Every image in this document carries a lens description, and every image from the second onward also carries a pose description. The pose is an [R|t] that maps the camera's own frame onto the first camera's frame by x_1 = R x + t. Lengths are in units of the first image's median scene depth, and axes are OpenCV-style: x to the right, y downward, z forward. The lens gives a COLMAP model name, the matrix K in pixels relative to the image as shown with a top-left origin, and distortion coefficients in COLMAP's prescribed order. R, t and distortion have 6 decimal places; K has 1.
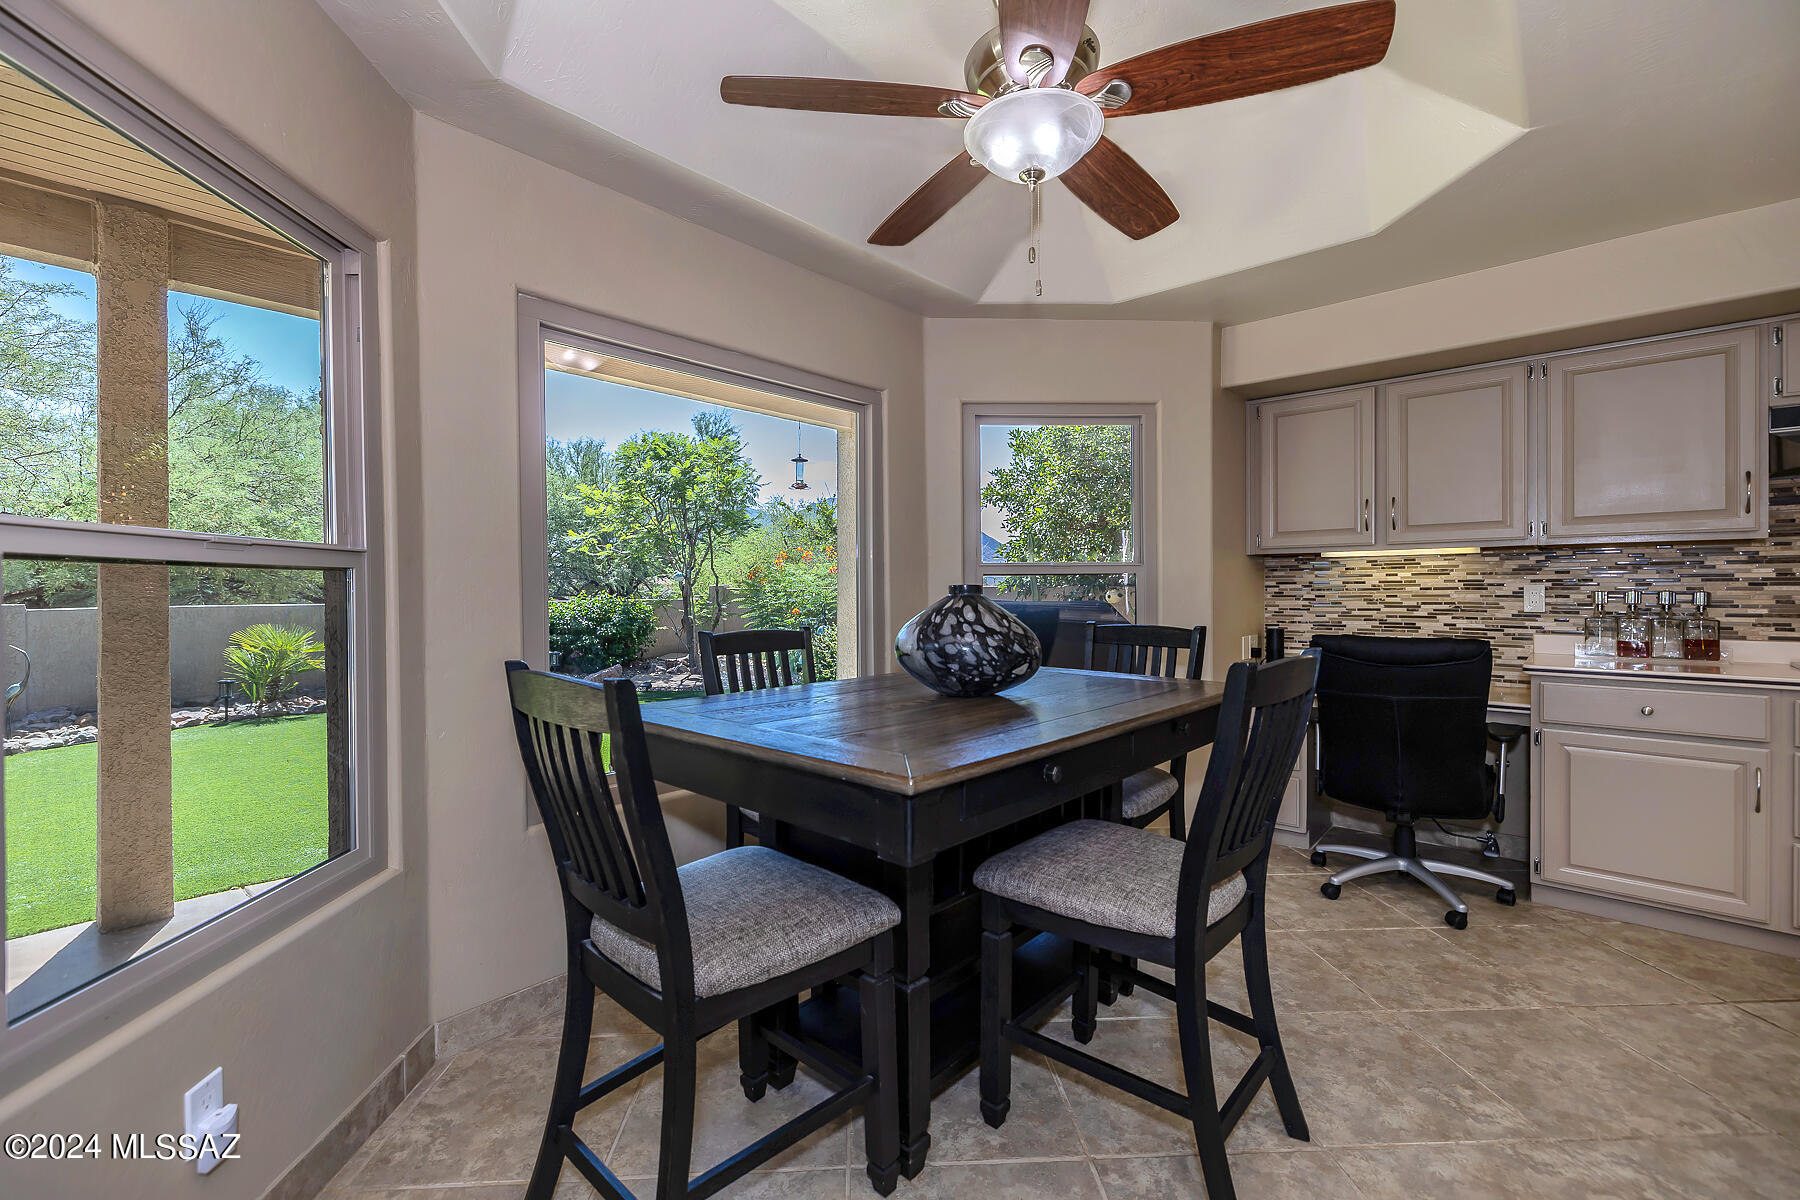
lens RADIAL K [[770.8, 0, 885.9], [0, 770.8, 602.0], [0, 0, 1]] dist [0.015720, 0.000899]
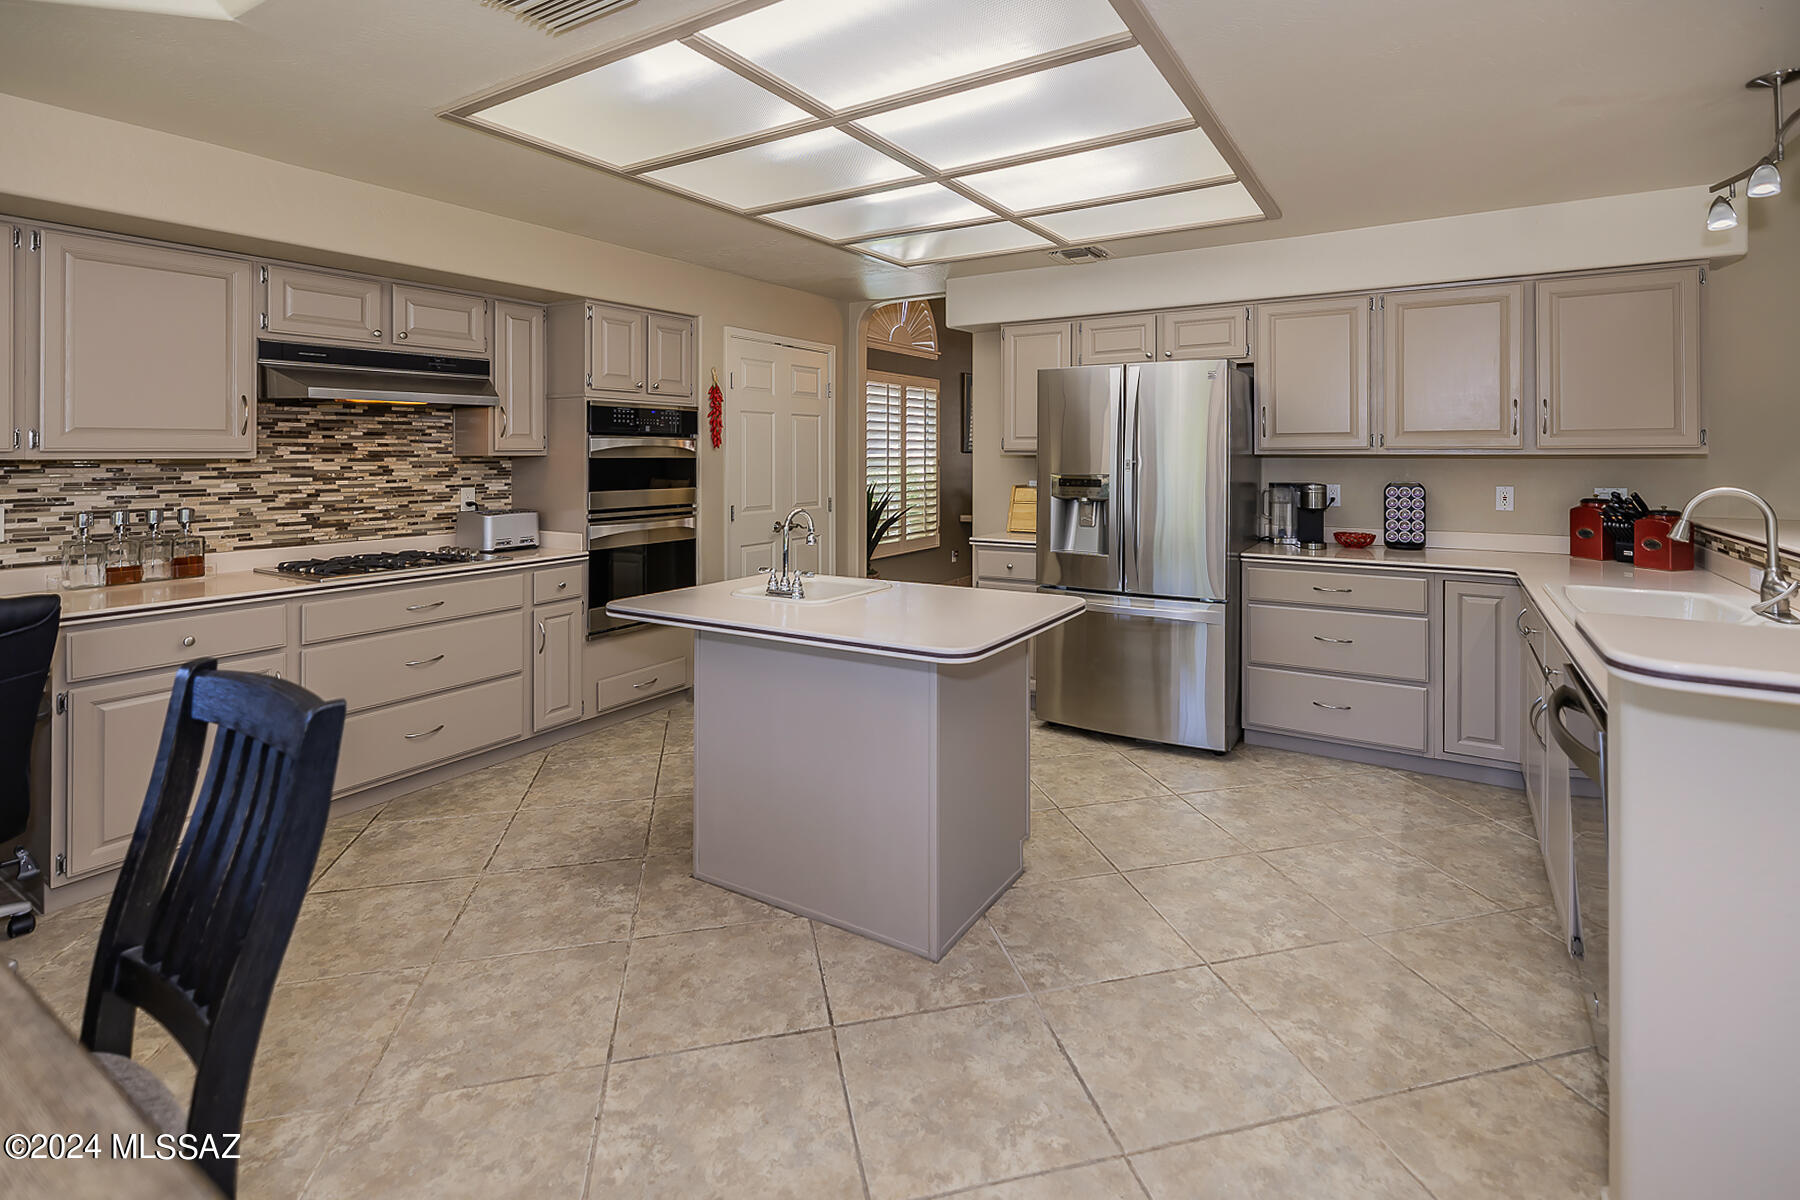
lens RADIAL K [[828.1, 0, 955.0], [0, 828.1, 451.1], [0, 0, 1]] dist [-0.009366, -0.000841]
pose [[-0.207317, 0.008097, 0.978240, -0.161044], [0.025719, 0.999665, -0.002823, -0.053596], [-0.977936, 0.024574, -0.207455, 0.249545]]
